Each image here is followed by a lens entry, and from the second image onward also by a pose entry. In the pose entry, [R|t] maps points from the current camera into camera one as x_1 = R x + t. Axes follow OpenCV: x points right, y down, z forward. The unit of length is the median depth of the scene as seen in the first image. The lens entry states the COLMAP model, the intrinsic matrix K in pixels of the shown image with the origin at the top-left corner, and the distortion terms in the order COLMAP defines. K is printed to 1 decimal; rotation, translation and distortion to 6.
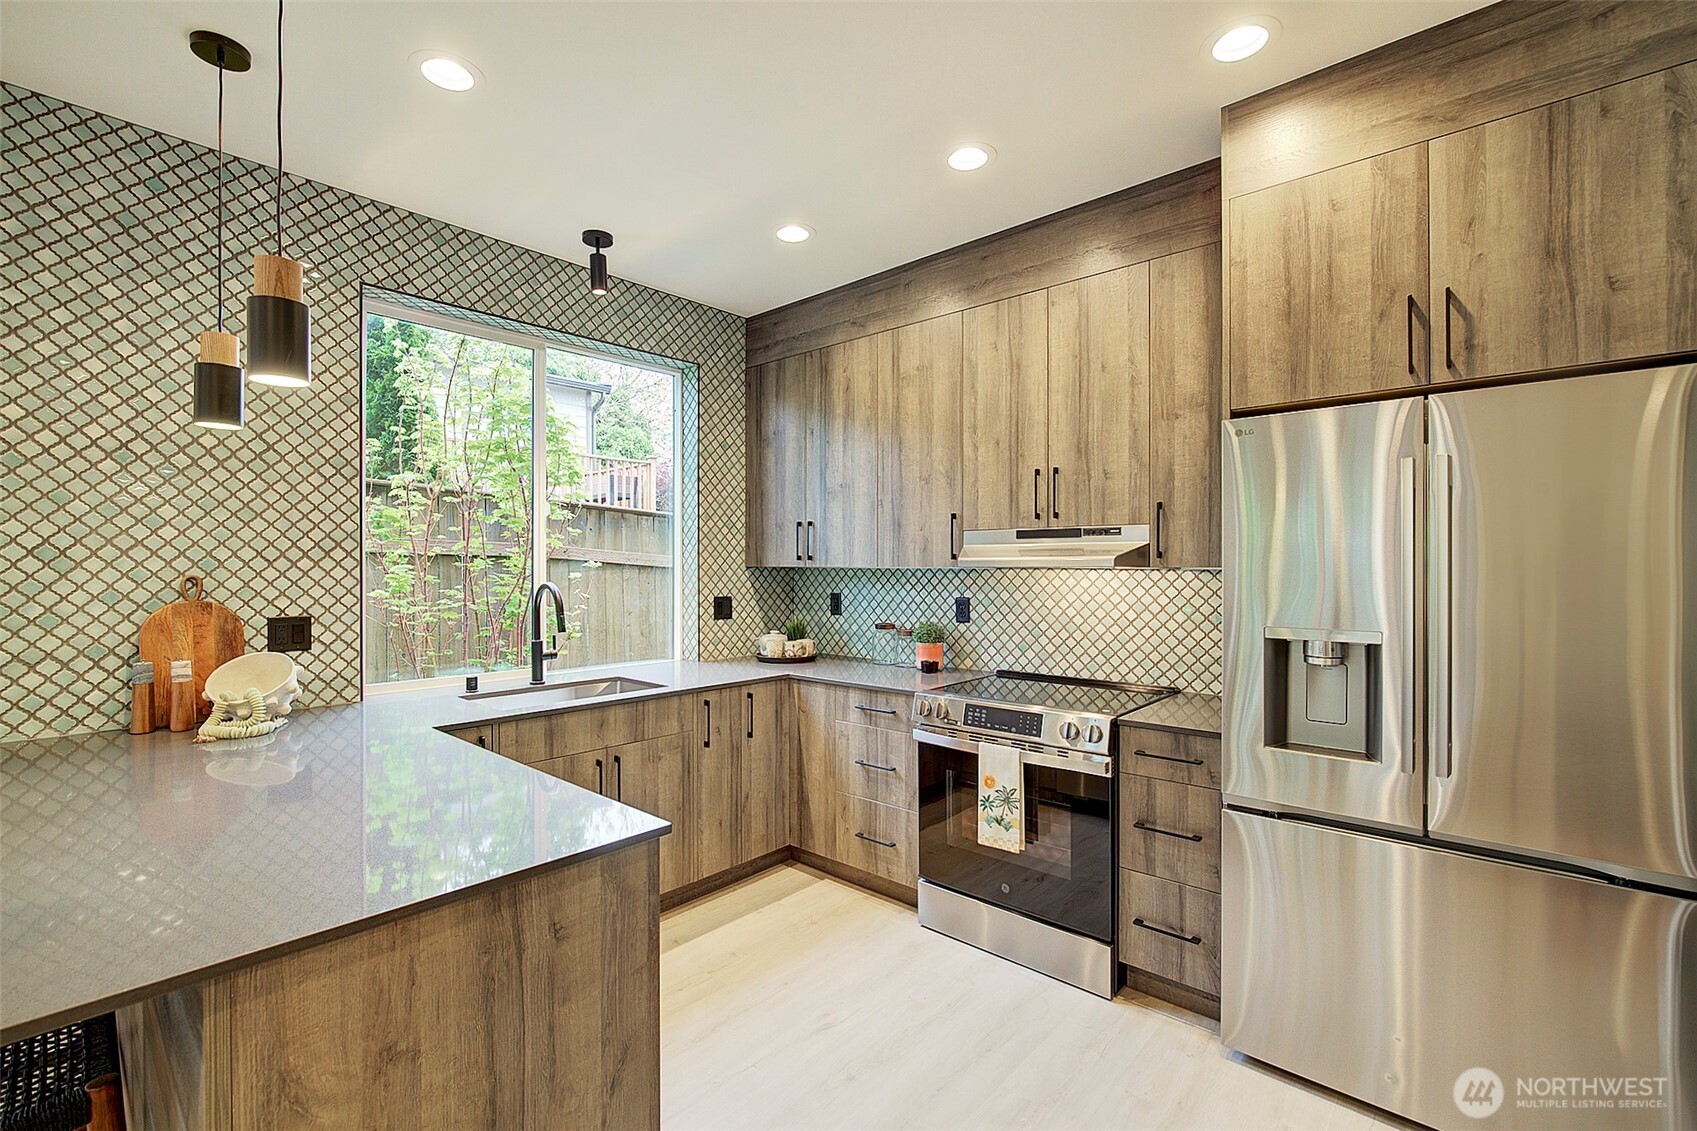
lens RADIAL K [[732.5, 0, 849.8], [0, 732.5, 567.3], [0, 0, 1]] dist [-0.013771, 0.001971]
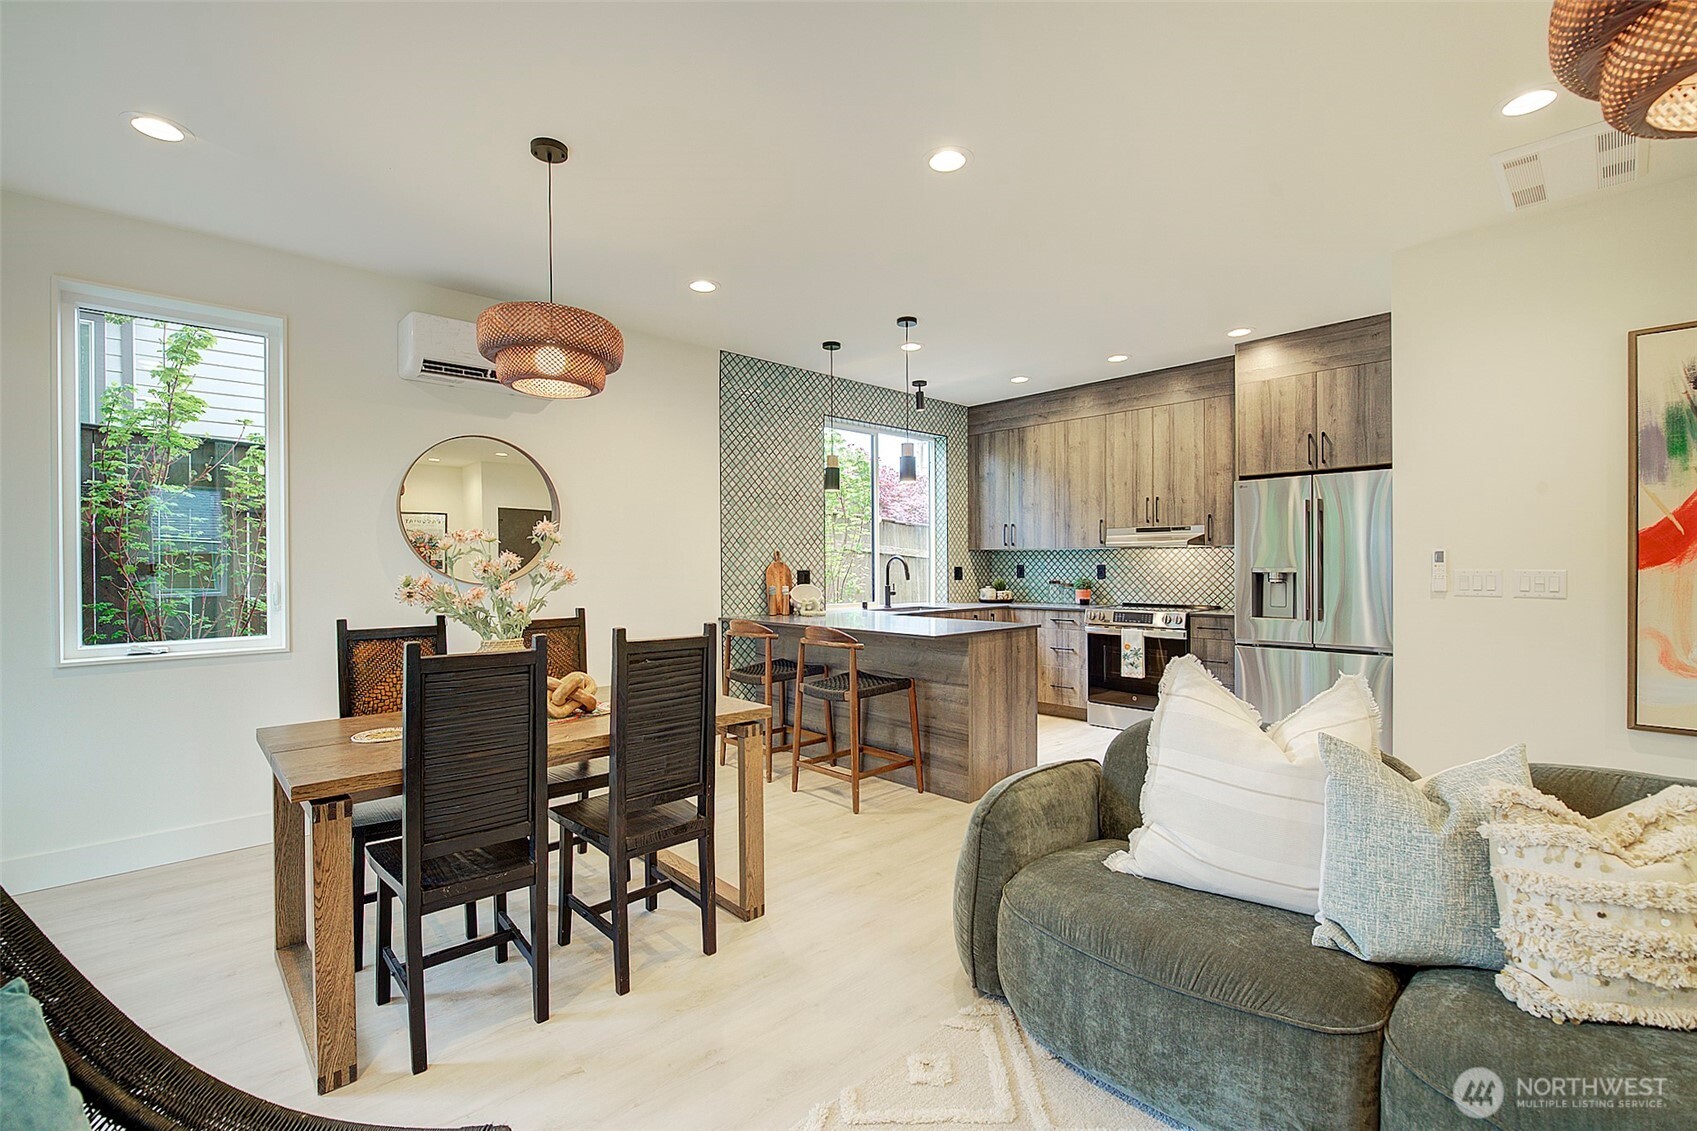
lens RADIAL K [[732.5, 0, 852.1], [0, 732.5, 567.4], [0, 0, 1]] dist [-0.013771, 0.001971]
pose [[0.996744, -0.004151, -0.080525, -0.434841], [0.004432, 0.999985, 0.003317, 0.052275], [0.080510, -0.003663, 0.996747, -1.184077]]
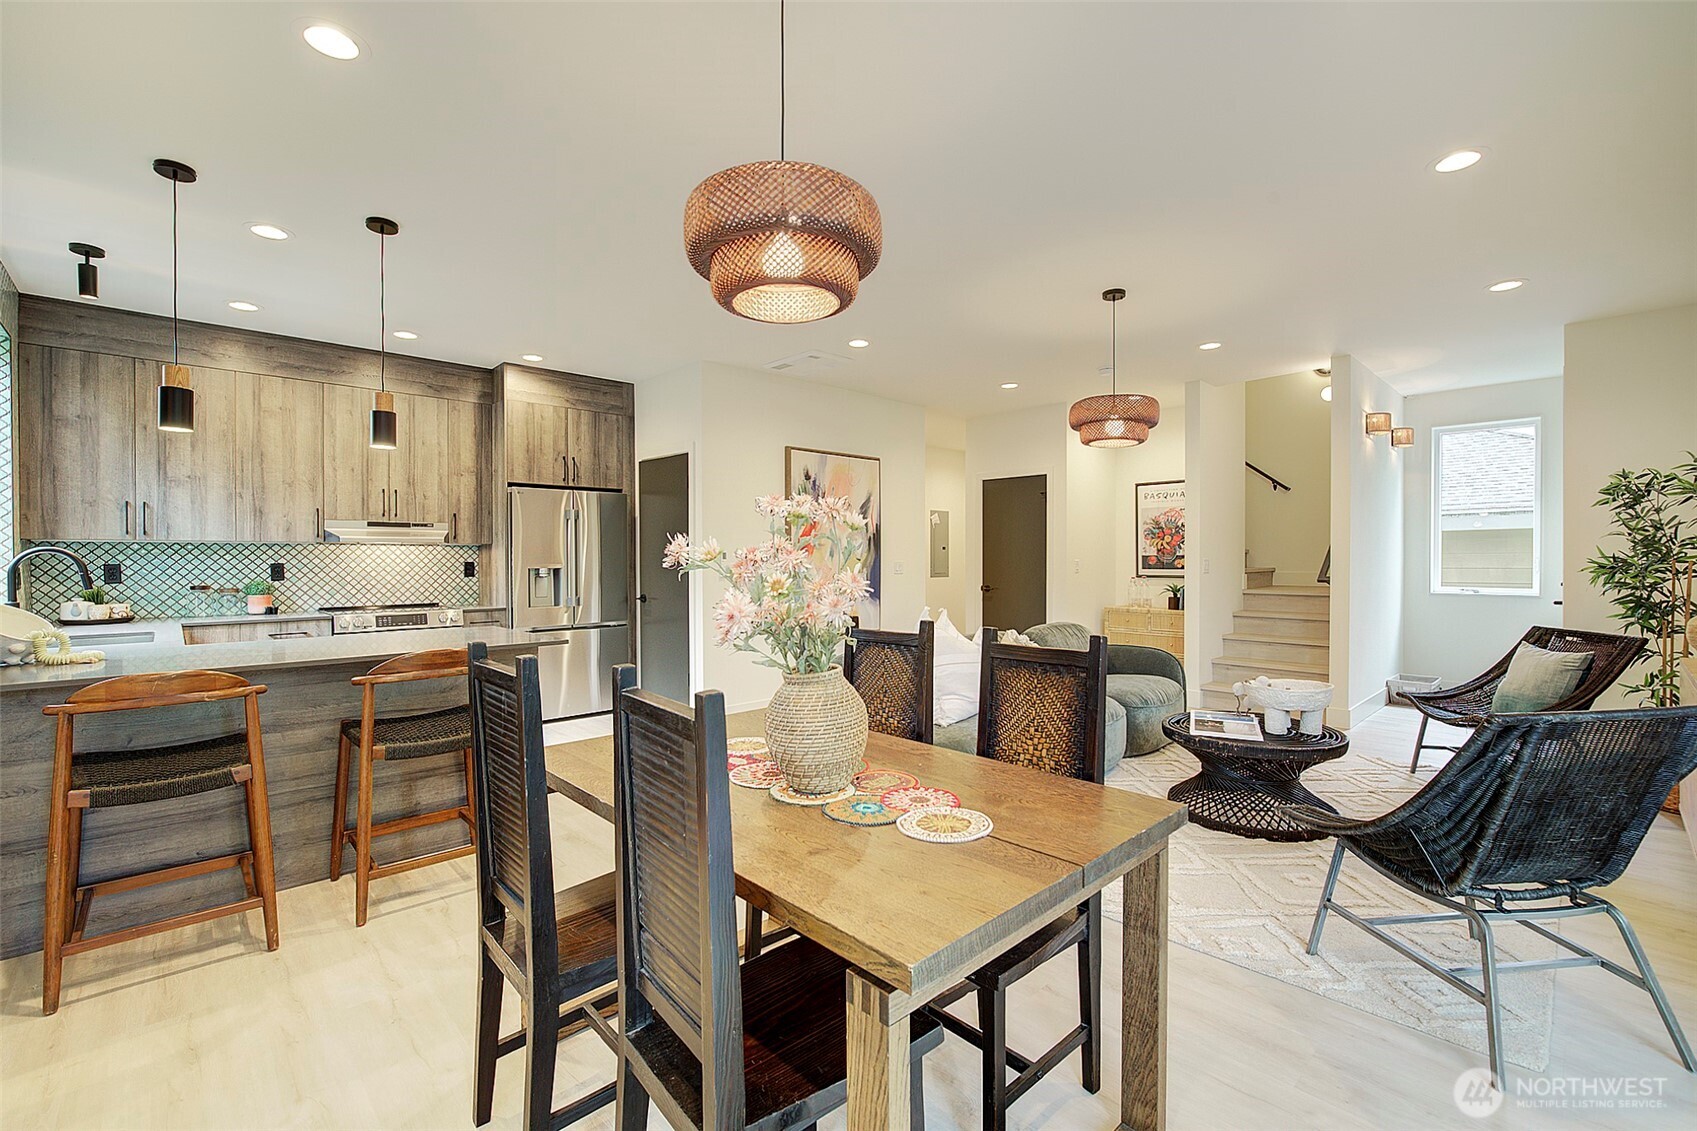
lens RADIAL K [[732.5, 0, 850.7], [0, 732.5, 563.2], [0, 0, 1]] dist [-0.013771, 0.001971]
pose [[0.082580, -0.007477, 0.996556, -1.630581], [0.005018, 0.999962, 0.007086, 0.049587], [-0.996572, 0.004416, 0.082614, -0.349220]]
